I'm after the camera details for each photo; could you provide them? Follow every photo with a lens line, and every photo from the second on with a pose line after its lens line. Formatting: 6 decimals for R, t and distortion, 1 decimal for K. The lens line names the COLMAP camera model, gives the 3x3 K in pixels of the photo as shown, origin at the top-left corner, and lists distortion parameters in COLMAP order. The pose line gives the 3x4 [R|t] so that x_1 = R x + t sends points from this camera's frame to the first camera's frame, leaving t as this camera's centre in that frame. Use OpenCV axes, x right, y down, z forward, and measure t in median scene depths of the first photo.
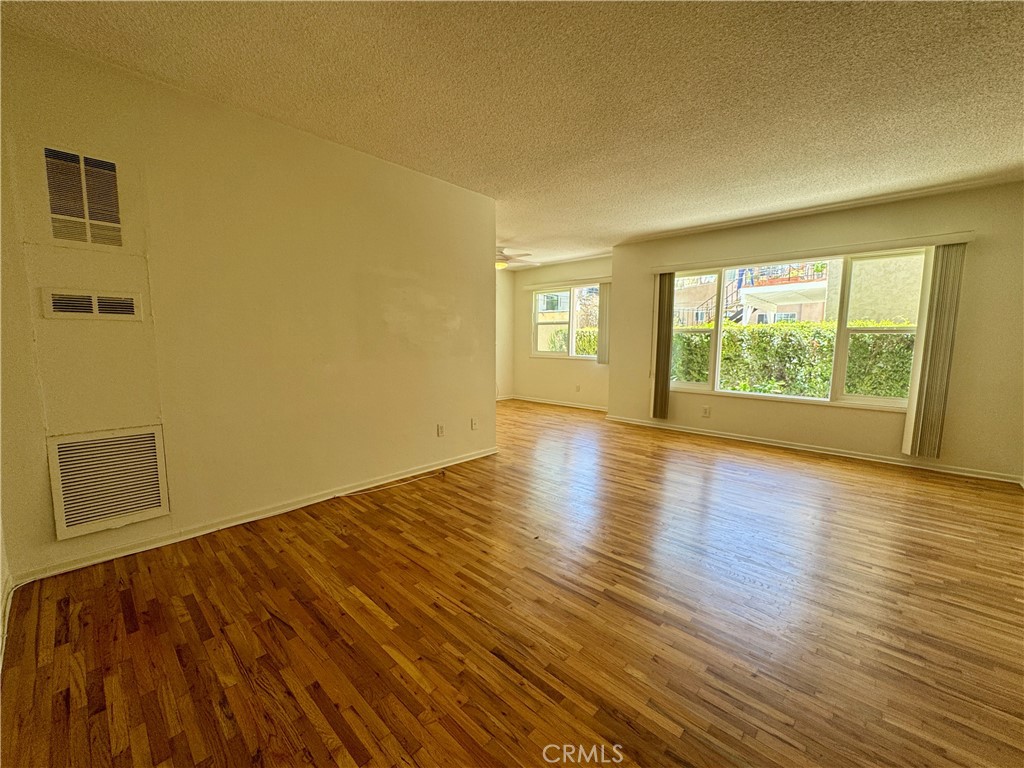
lens RADIAL K [[410.6, 0, 512.0], [0, 410.6, 384.0], [0, 0, 1]] dist [-0.000906, -0.000227]
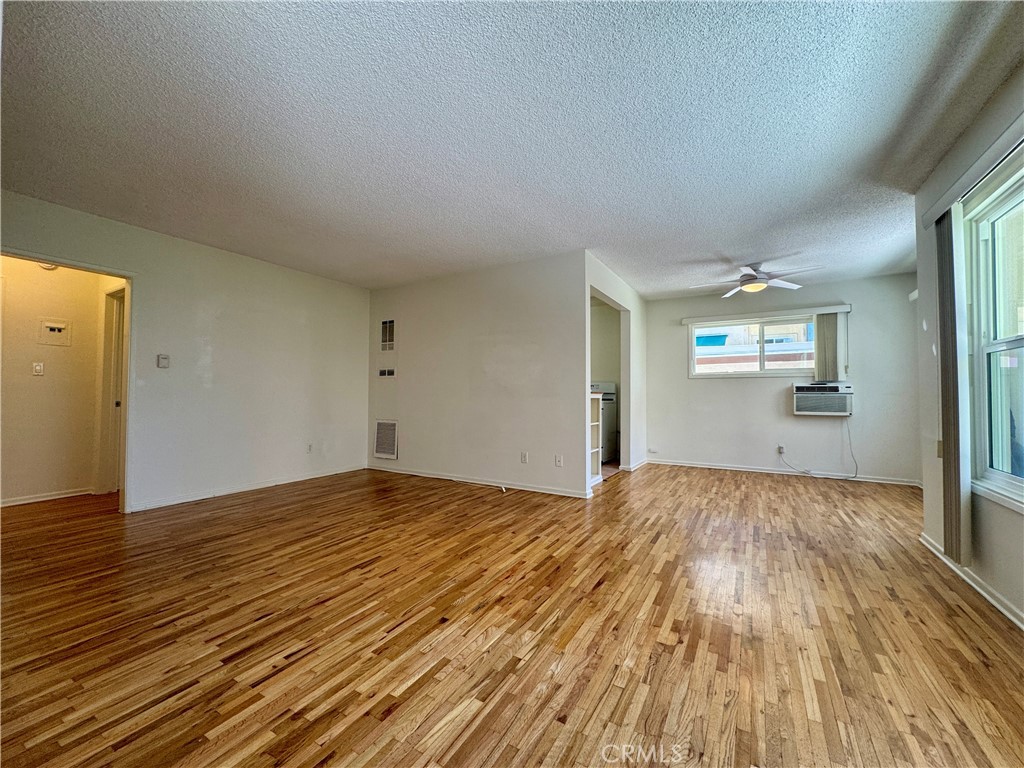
lens RADIAL K [[410.6, 0, 512.0], [0, 410.6, 384.0], [0, 0, 1]] dist [-0.000906, -0.000227]
pose [[0.208227, -0.036873, -0.977385, 1.802754], [-0.111007, 0.991941, -0.061071, -0.043105], [0.971761, 0.121214, 0.202456, 1.256837]]
